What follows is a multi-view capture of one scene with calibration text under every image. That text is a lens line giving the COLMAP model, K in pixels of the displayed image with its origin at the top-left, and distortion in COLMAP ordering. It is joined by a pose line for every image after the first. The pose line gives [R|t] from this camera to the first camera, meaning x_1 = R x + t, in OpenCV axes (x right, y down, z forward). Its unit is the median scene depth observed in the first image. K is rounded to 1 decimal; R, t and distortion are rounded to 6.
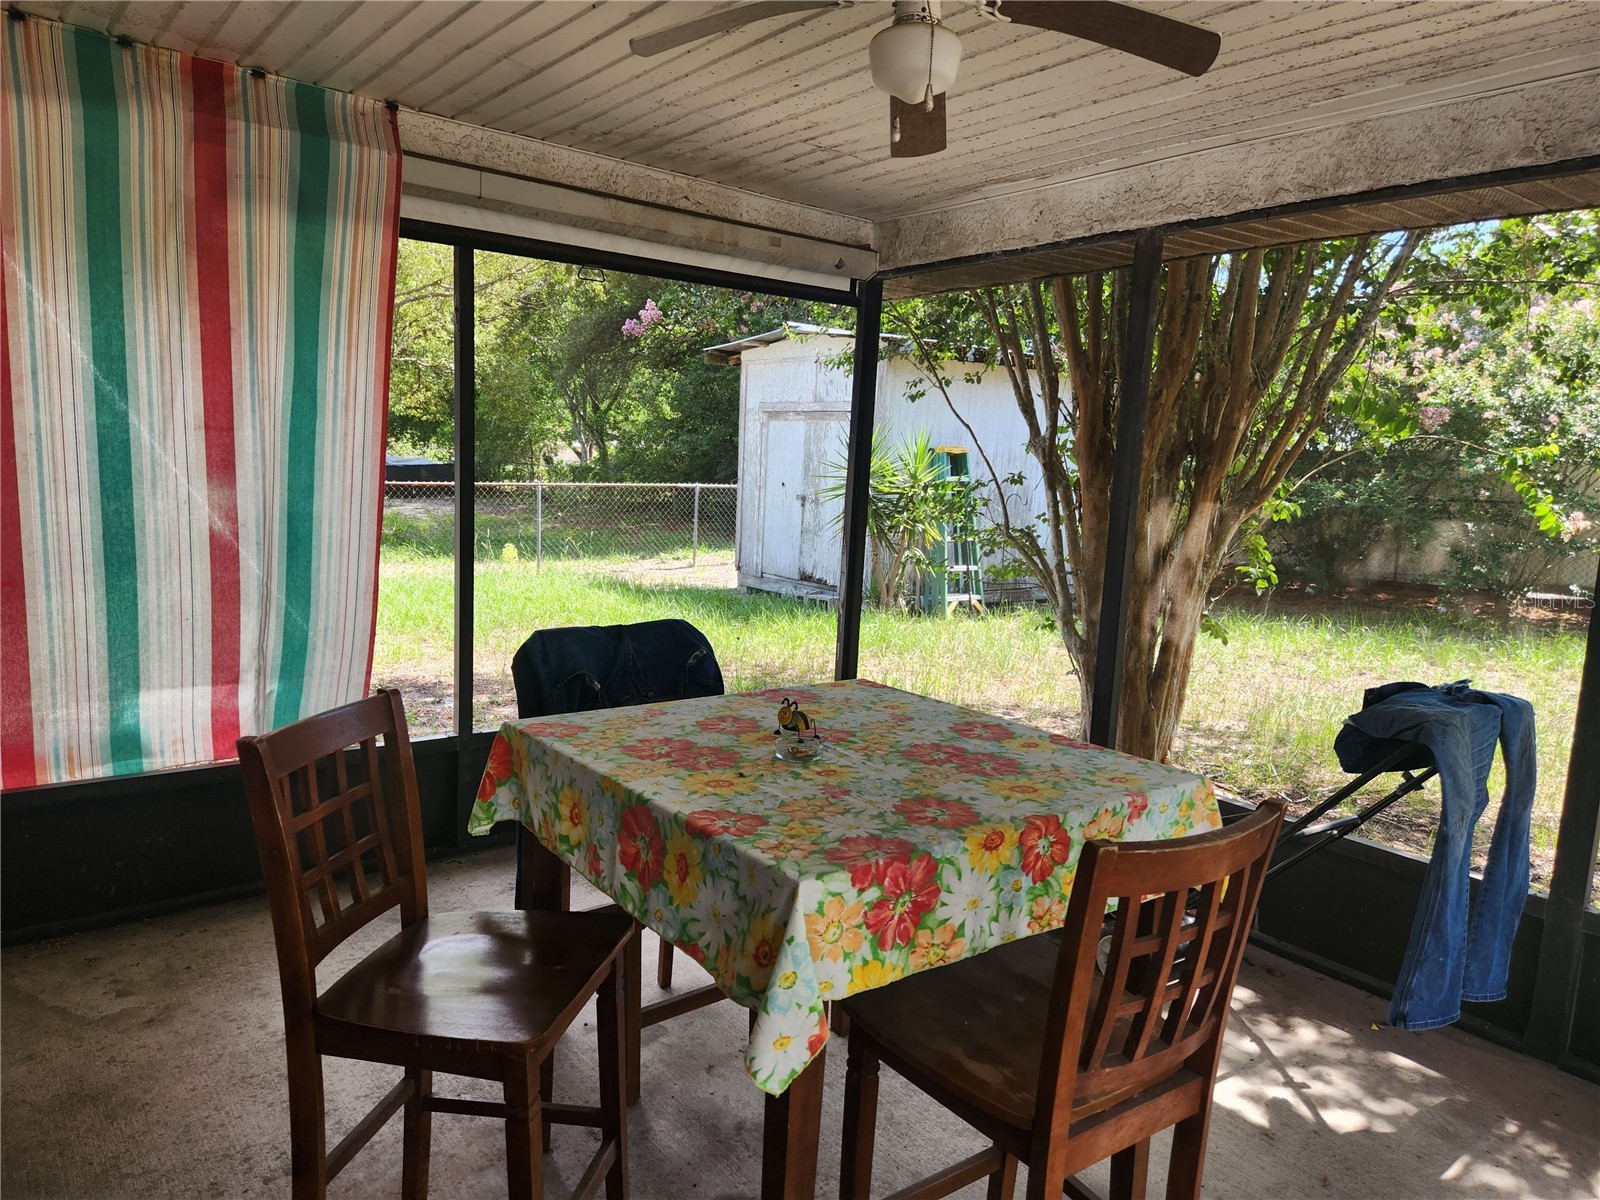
lens RADIAL K [[1057.4, 0, 794.0], [0, 1057.4, 598.4], [0, 0, 1]] dist [0.044872, -0.001293]
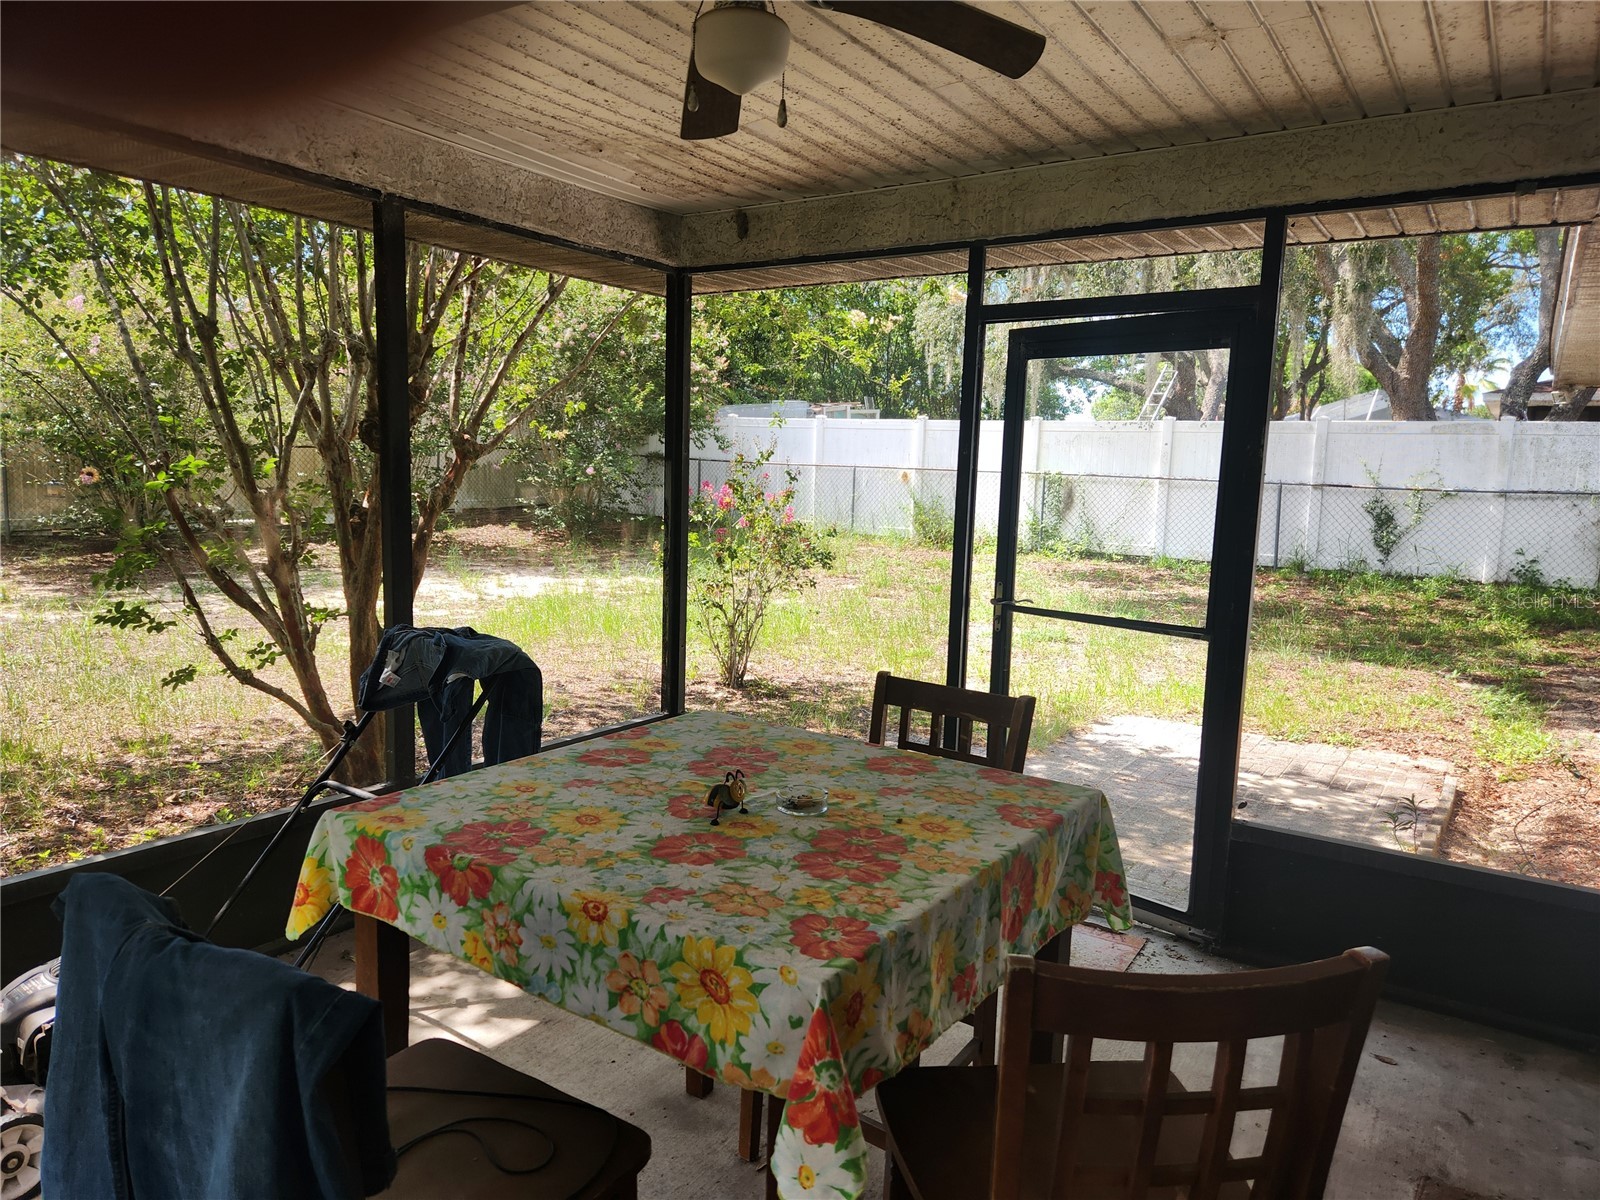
lens RADIAL K [[1057.4, 0, 794.0], [0, 1057.4, 598.4], [0, 0, 1]] dist [0.044872, -0.001293]
pose [[-0.279700, -0.176495, 0.943725, -0.815922], [0.087473, 0.974185, 0.208116, -0.216072], [-0.956094, 0.140761, -0.257041, 1.201864]]
